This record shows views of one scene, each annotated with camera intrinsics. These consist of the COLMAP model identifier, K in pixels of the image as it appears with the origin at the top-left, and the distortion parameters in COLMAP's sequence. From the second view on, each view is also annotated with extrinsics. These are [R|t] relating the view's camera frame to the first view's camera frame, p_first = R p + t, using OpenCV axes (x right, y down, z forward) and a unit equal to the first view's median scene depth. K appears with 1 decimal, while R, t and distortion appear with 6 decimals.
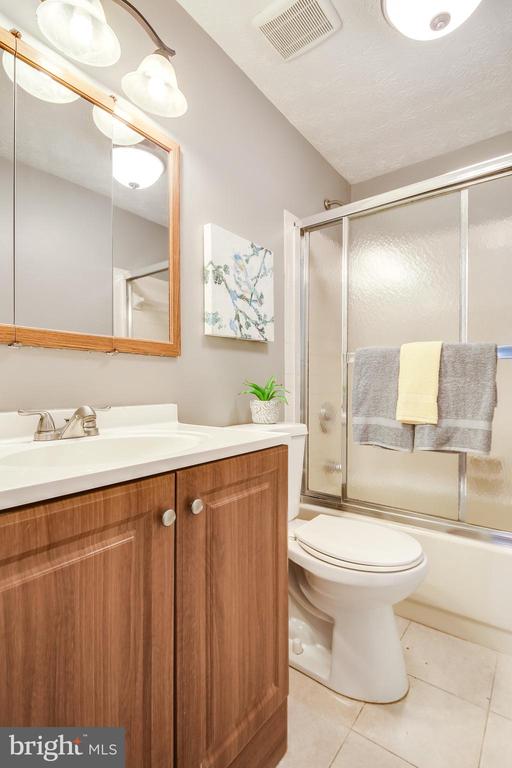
lens RADIAL K [[377.8, 0, 236.8], [0, 377.8, 381.3], [0, 0, 1]] dist [0.024959, -0.004805]
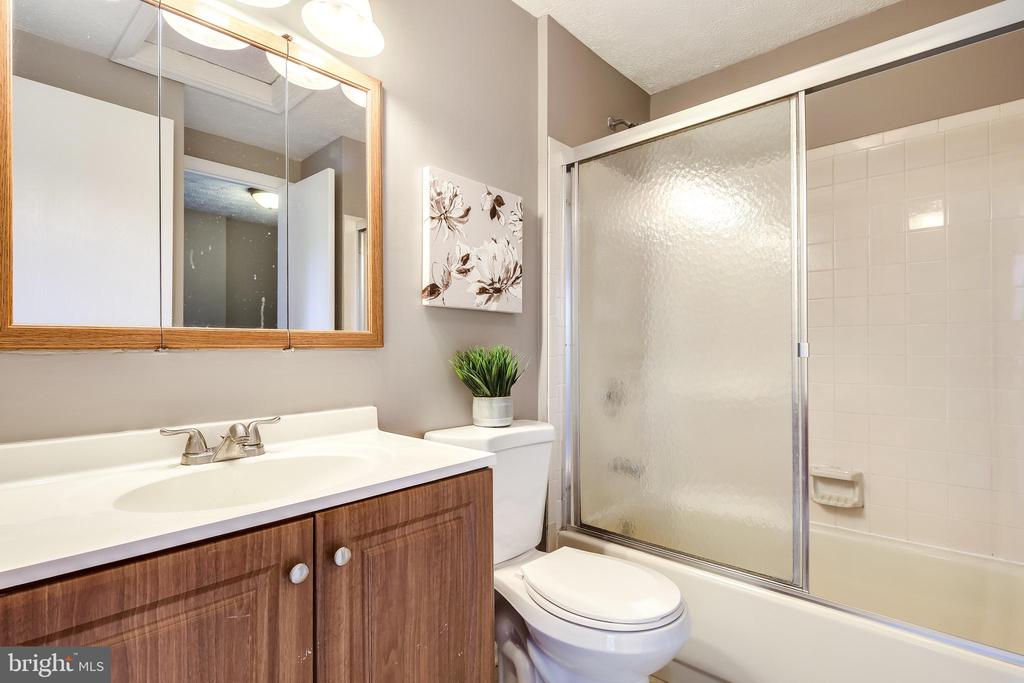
lens RADIAL K [[503.7, 0, 492.0], [0, 503.7, 343.7], [0, 0, 1]] dist [0.024959, -0.004805]
pose [[0.995102, -0.008356, -0.098503, 0.190427], [0.009252, 0.999920, 0.008645, -0.081369], [0.098423, -0.009514, 0.995099, -0.040920]]
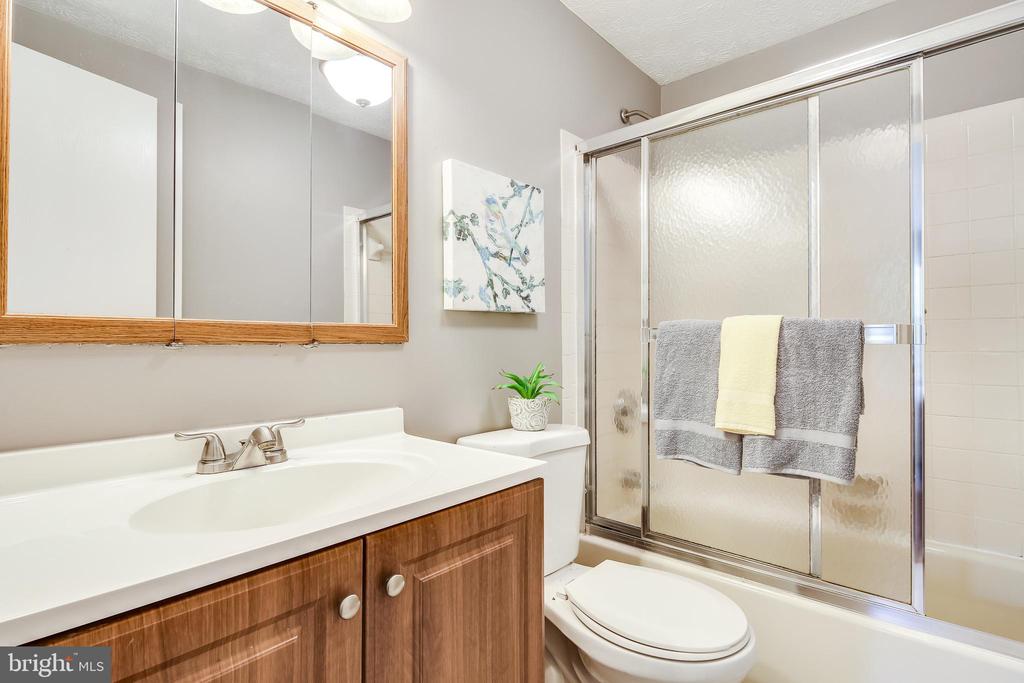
lens RADIAL K [[503.7, 0, 486.2], [0, 503.7, 332.1], [0, 0, 1]] dist [0.024959, -0.004805]
pose [[0.996763, -0.006697, -0.080111, 0.081949], [0.005999, 0.999942, -0.008940, -0.076803], [0.080166, 0.008430, 0.996746, 0.032610]]
